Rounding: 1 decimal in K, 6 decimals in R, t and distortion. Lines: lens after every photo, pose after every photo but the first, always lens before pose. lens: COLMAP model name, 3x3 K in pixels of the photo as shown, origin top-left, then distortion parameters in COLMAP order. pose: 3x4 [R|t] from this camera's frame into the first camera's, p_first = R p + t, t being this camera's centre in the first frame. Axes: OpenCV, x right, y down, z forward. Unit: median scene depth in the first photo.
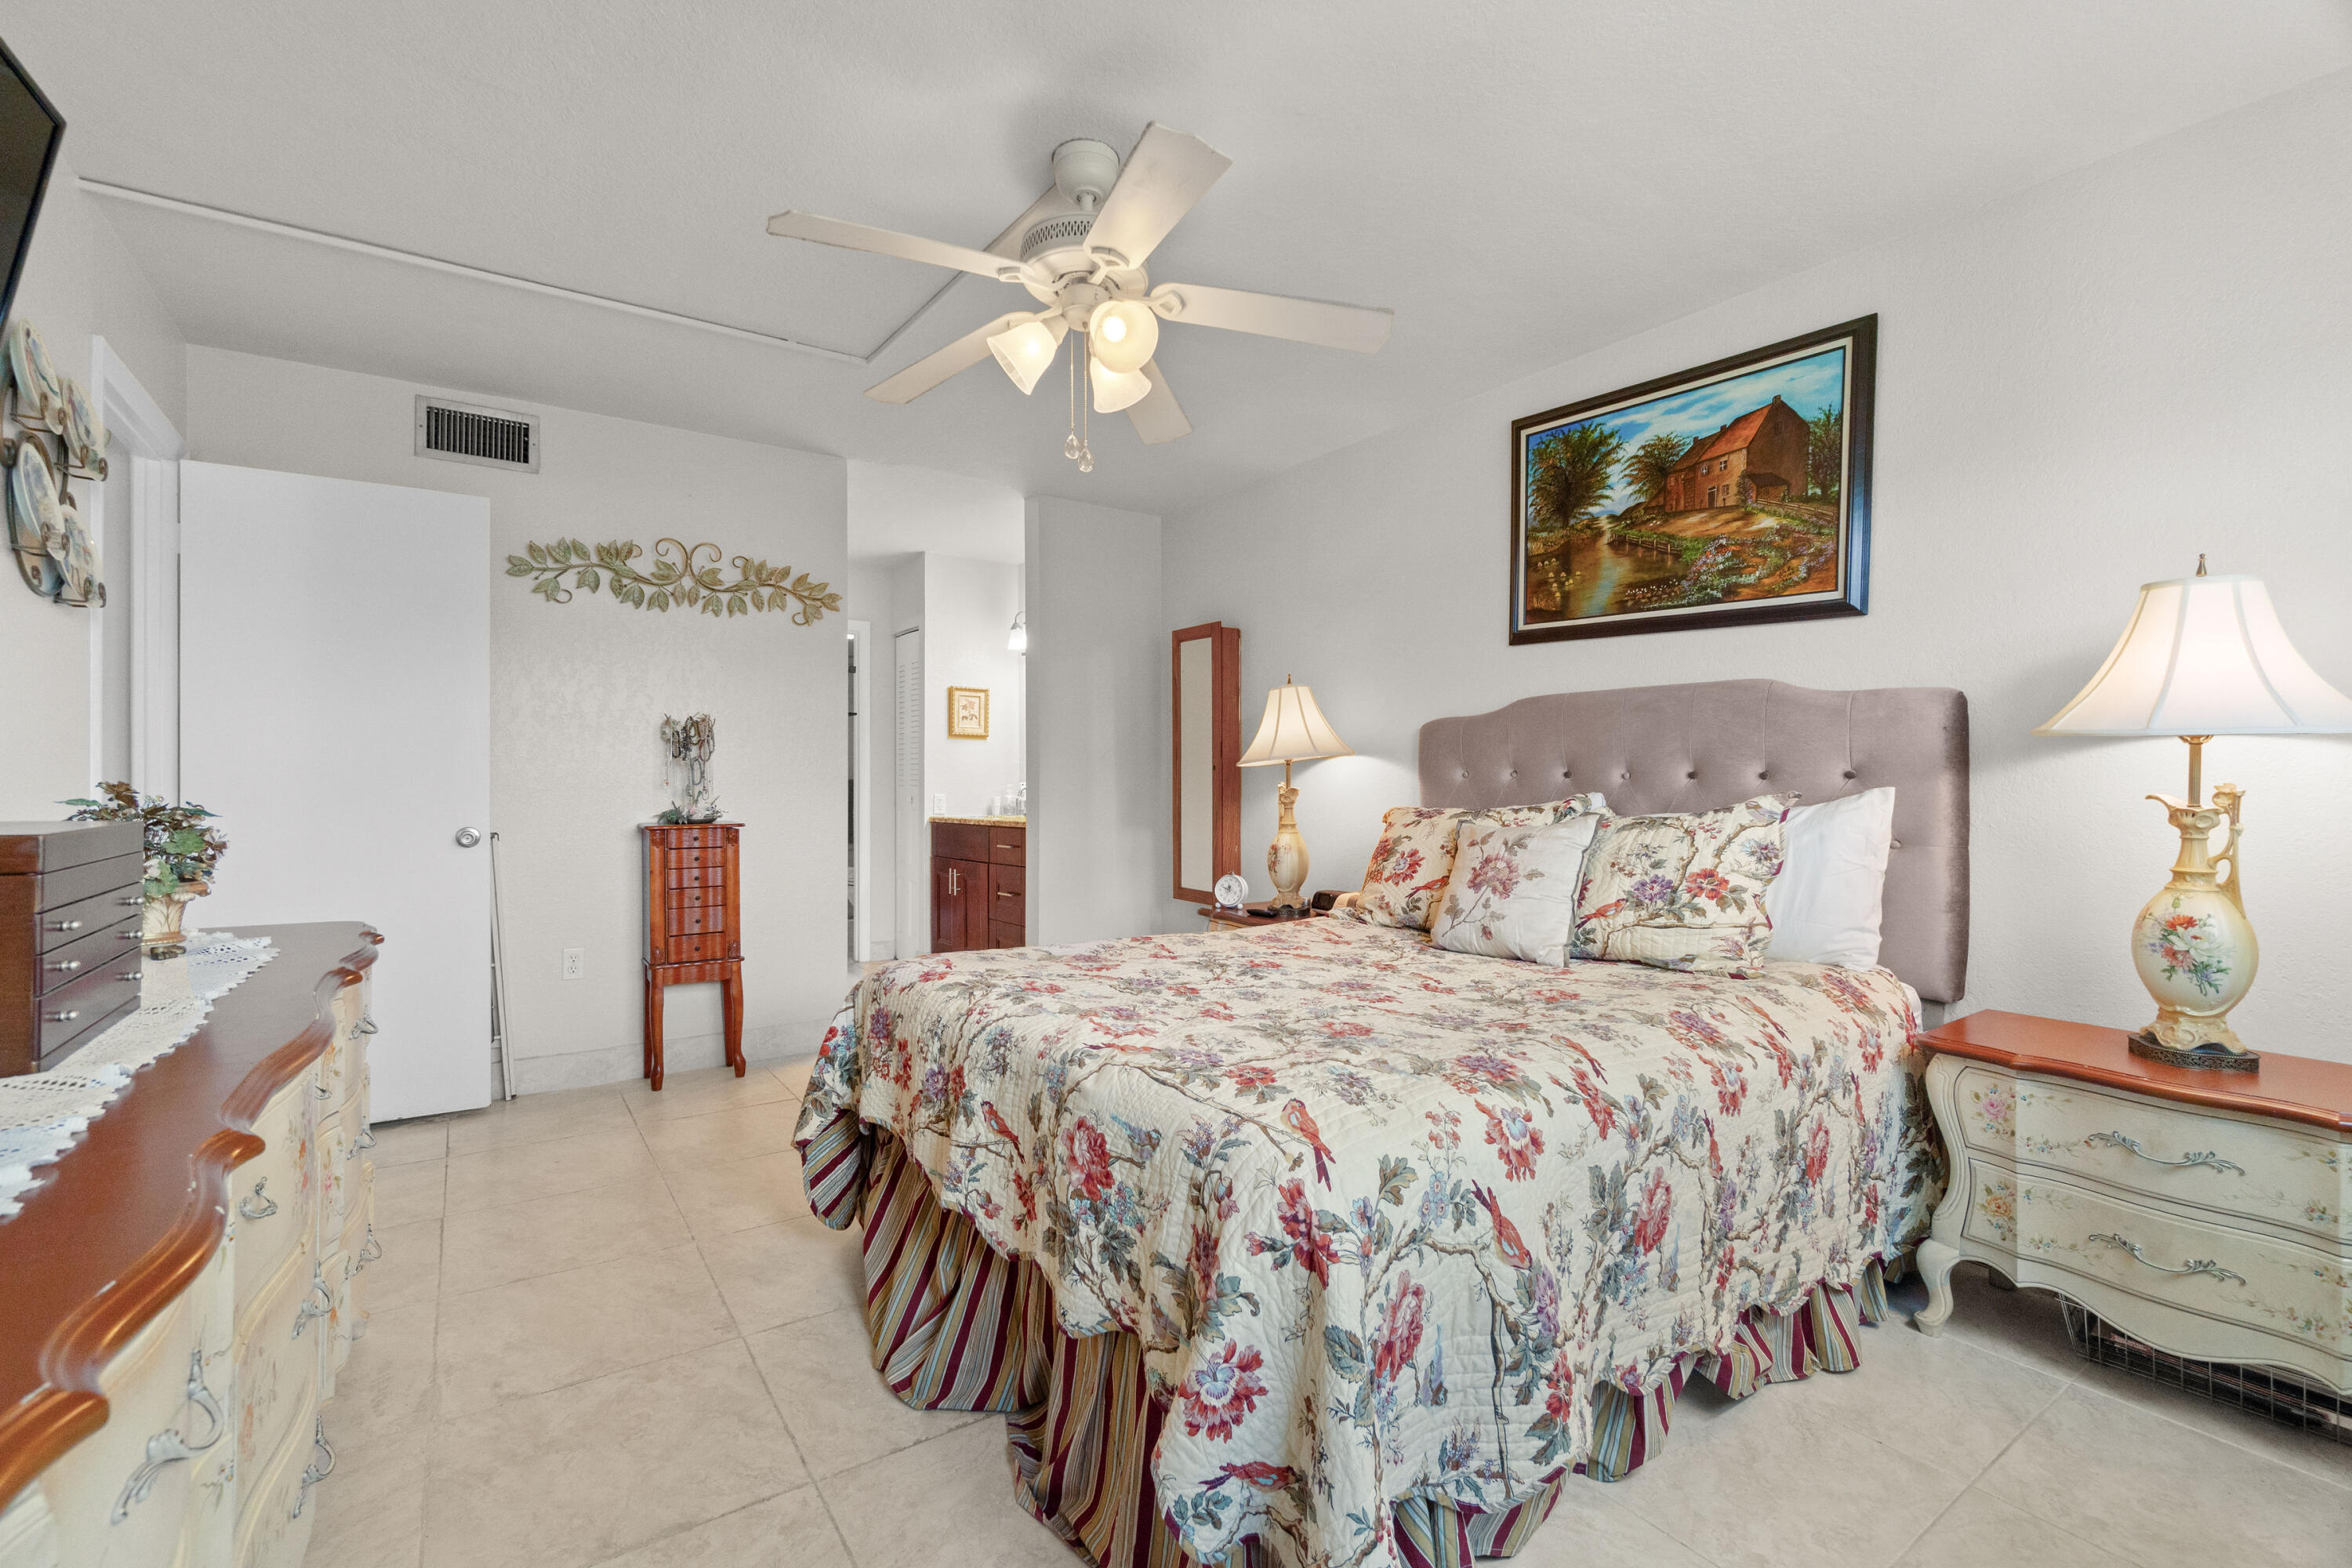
lens RADIAL K [[1017.5, 0, 1151.7], [0, 1017.5, 792.3], [0, 0, 1]] dist [-0.006092, -0.000109]
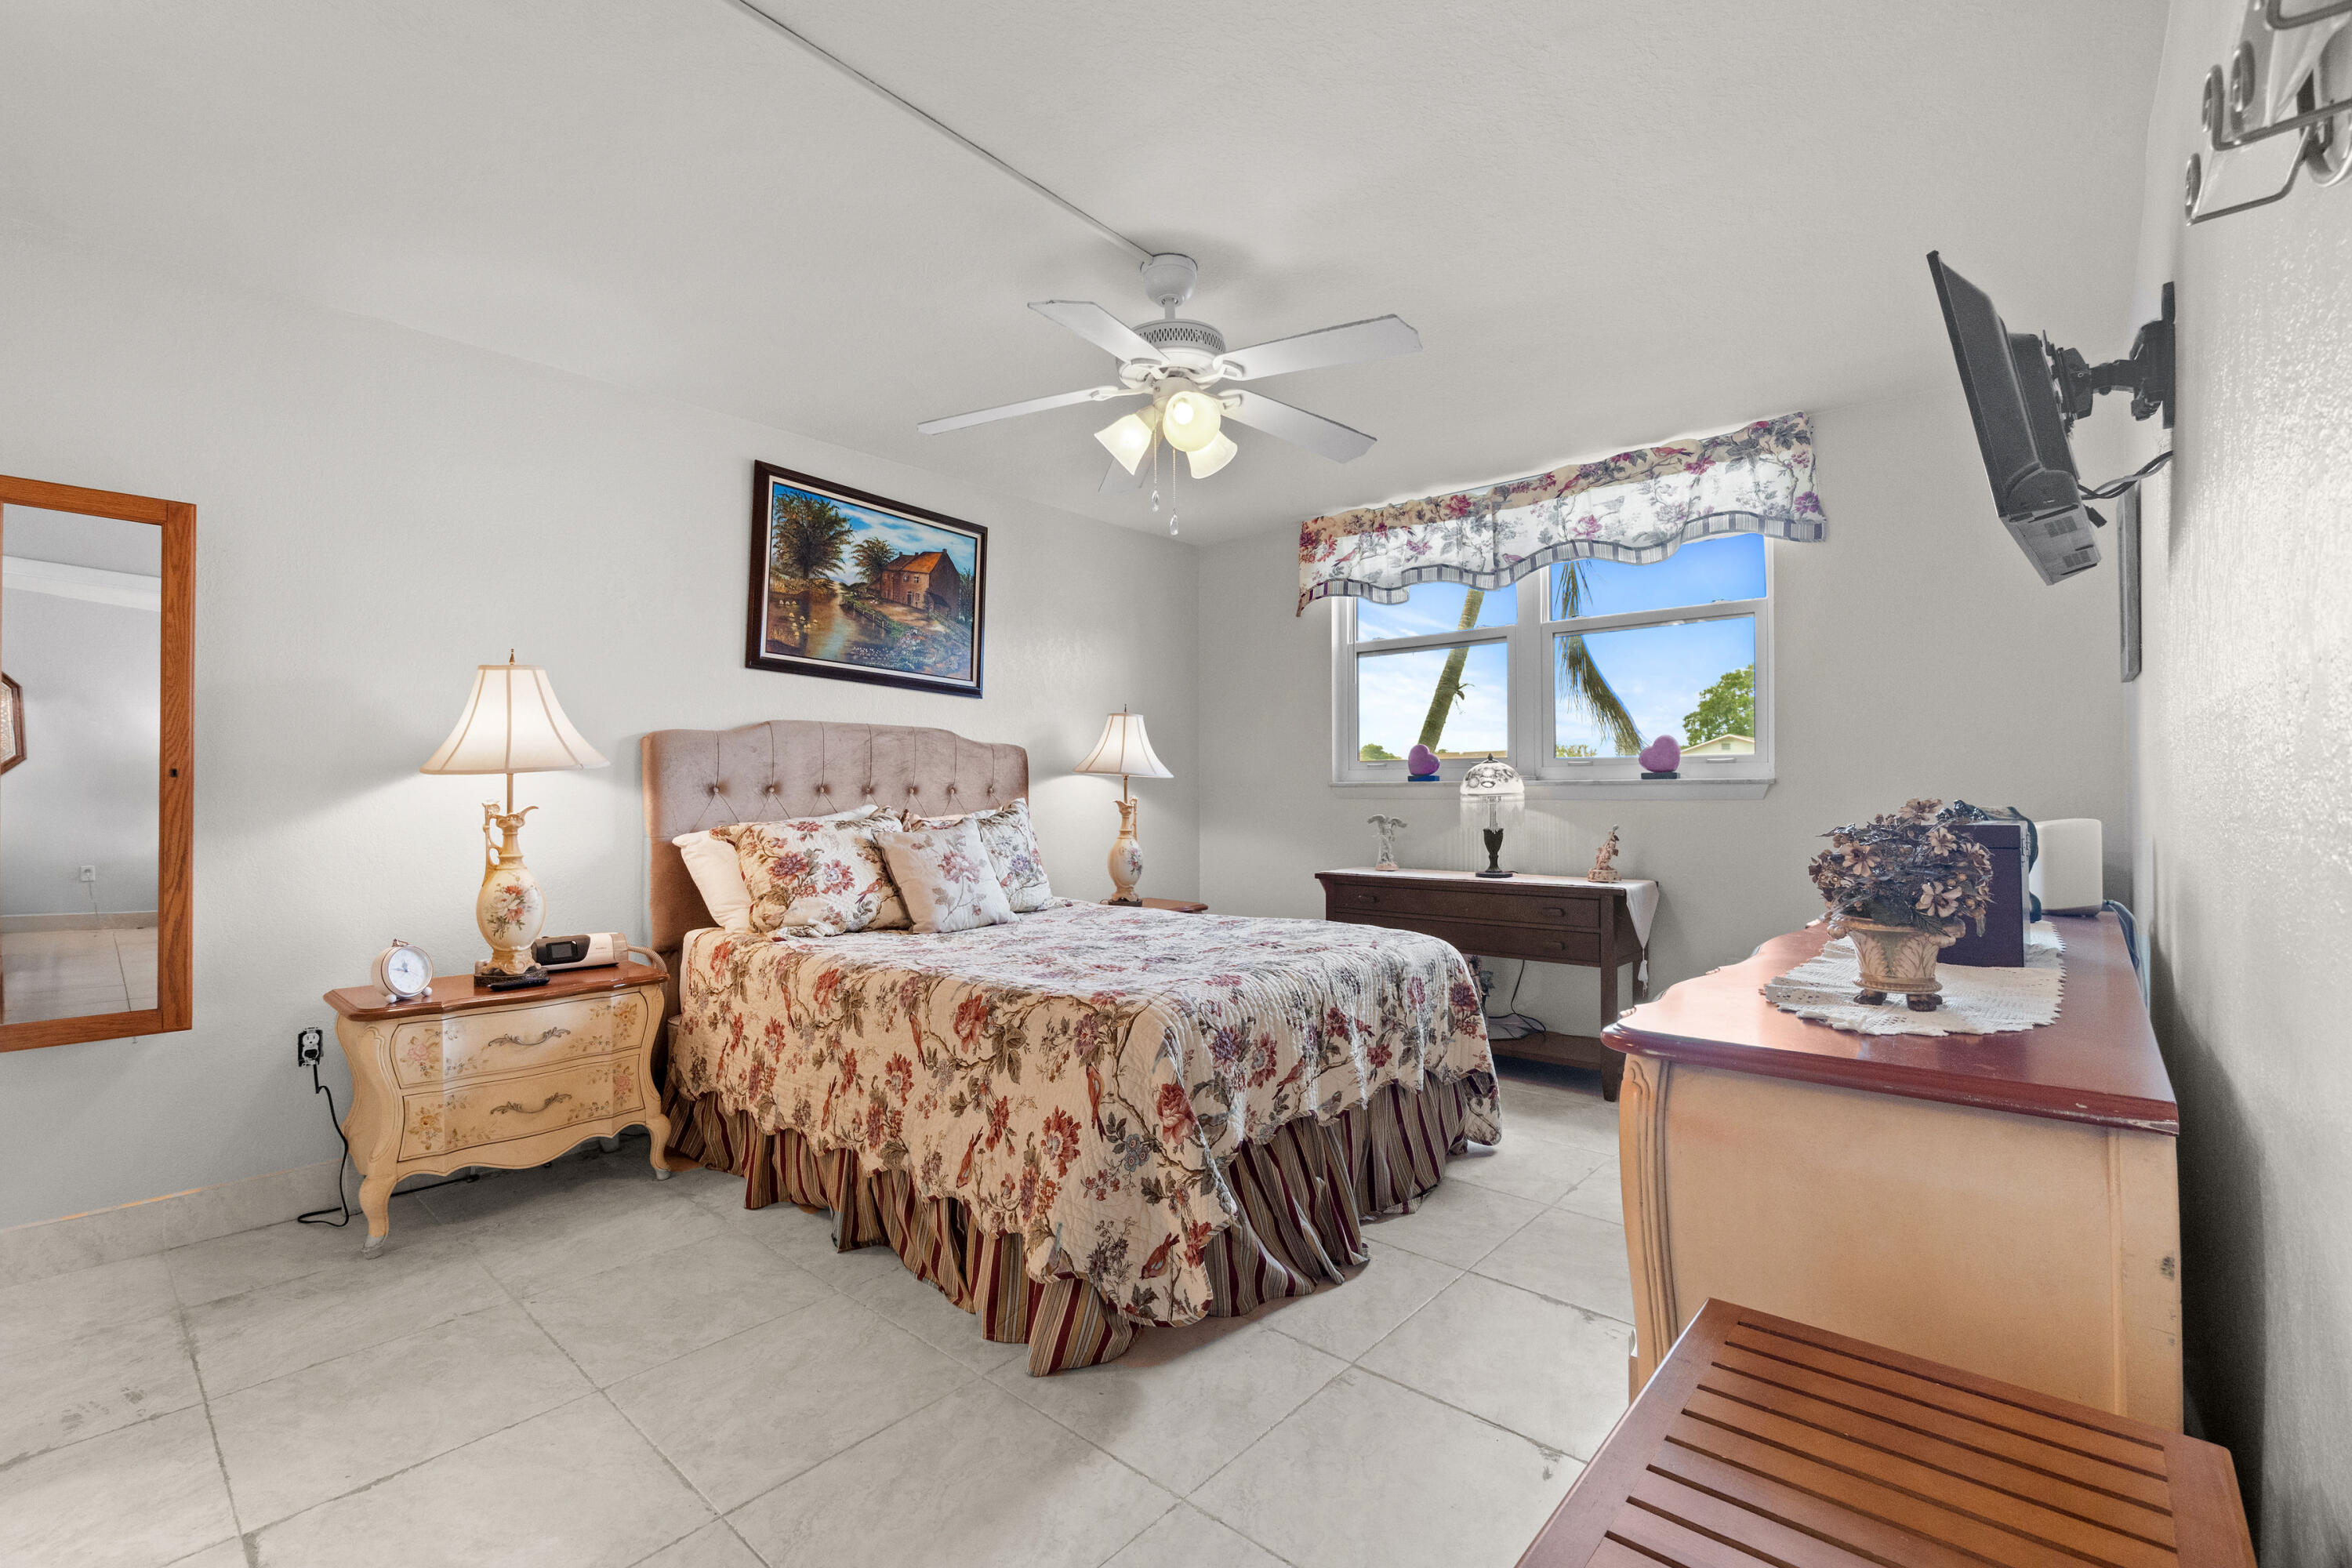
lens RADIAL K [[1017.5, 0, 1151.7], [0, 1017.5, 792.3], [0, 0, 1]] dist [-0.006092, -0.000109]
pose [[-0.227231, 0.004841, 0.973829, -0.880715], [0.012445, 0.999920, -0.002067, -0.008198], [-0.973761, 0.011649, -0.227273, 0.945754]]
